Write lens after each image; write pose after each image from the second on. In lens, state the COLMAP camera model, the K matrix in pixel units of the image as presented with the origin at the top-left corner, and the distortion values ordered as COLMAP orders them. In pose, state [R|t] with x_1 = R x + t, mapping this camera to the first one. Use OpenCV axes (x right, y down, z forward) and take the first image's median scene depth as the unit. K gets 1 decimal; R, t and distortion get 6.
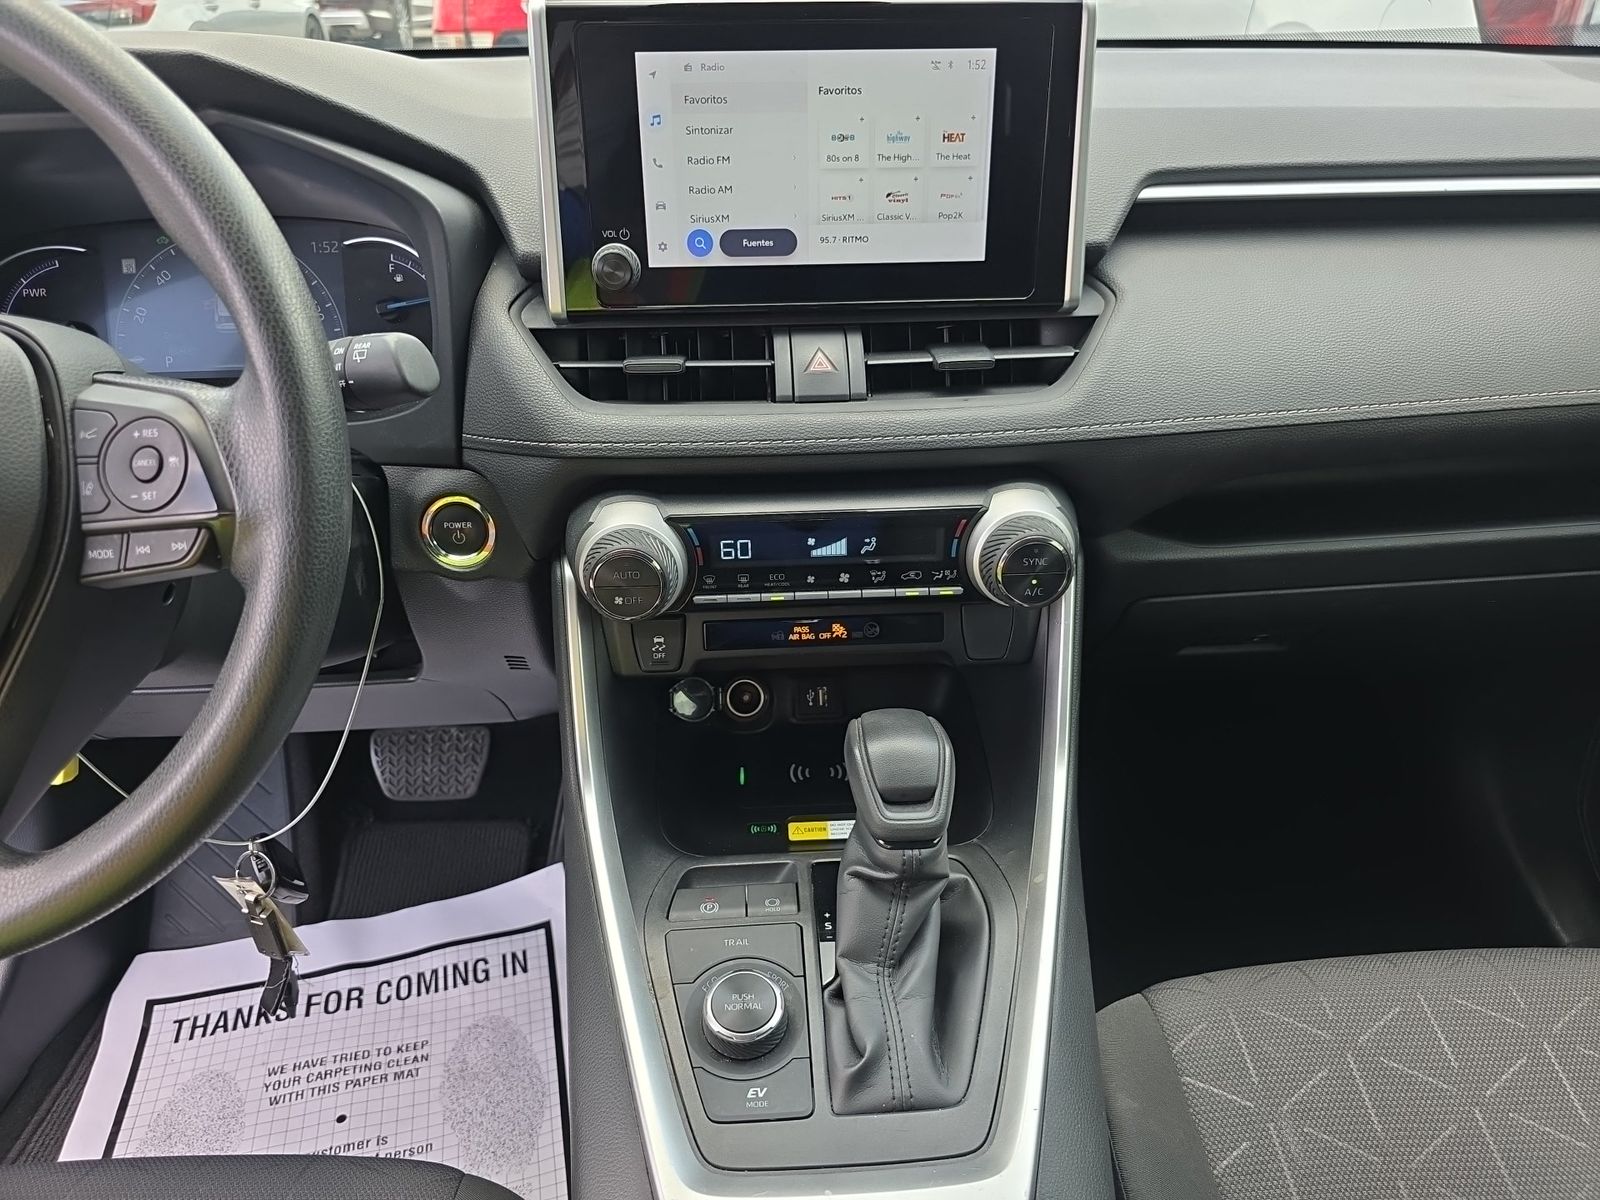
lens RADIAL K [[1084.3, 0, 800.1], [0, 1084.3, 596.5], [0, 0, 1]] dist [0.025208, -0.016683]
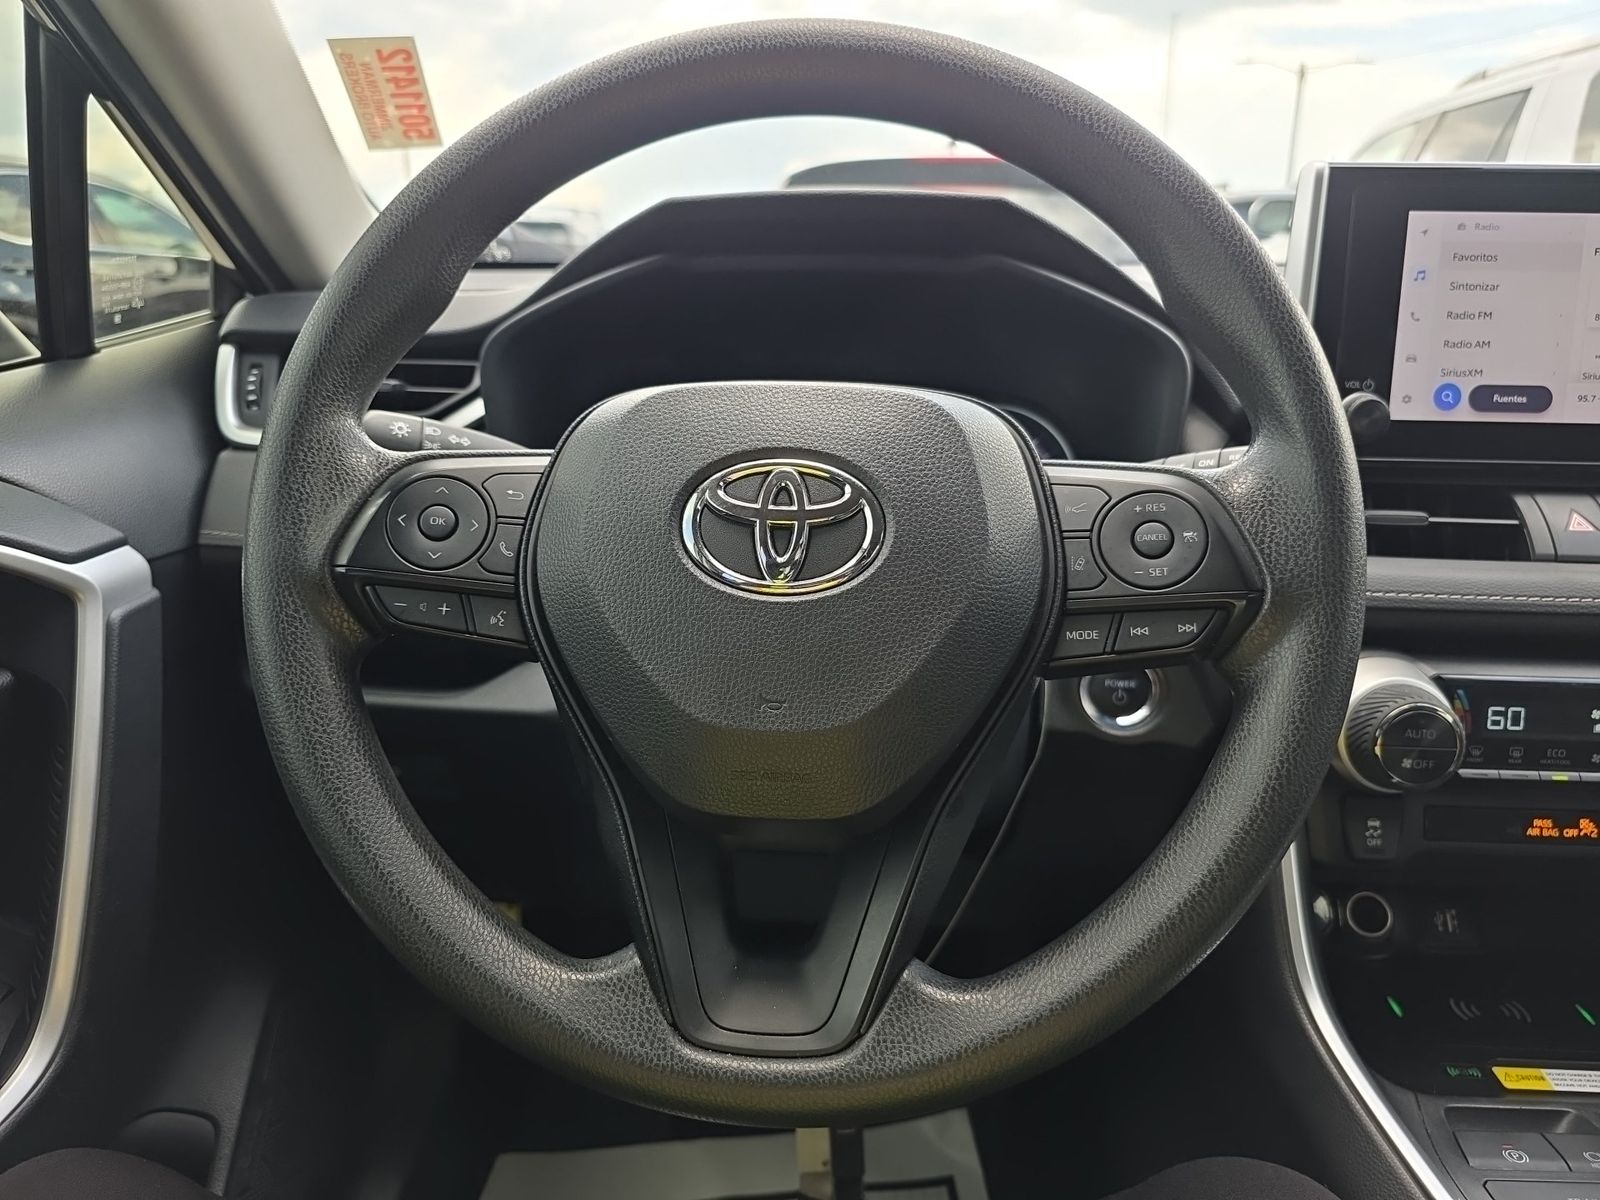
lens RADIAL K [[1084.3, 0, 794.0], [0, 1084.3, 590.7], [0, 0, 1]] dist [0.025208, -0.016683]
pose [[0.994709, 0.048249, -0.090698, -0.562199], [-0.069476, 0.966286, -0.247919, 0.117307], [0.075679, 0.252909, 0.964526, 0.070074]]
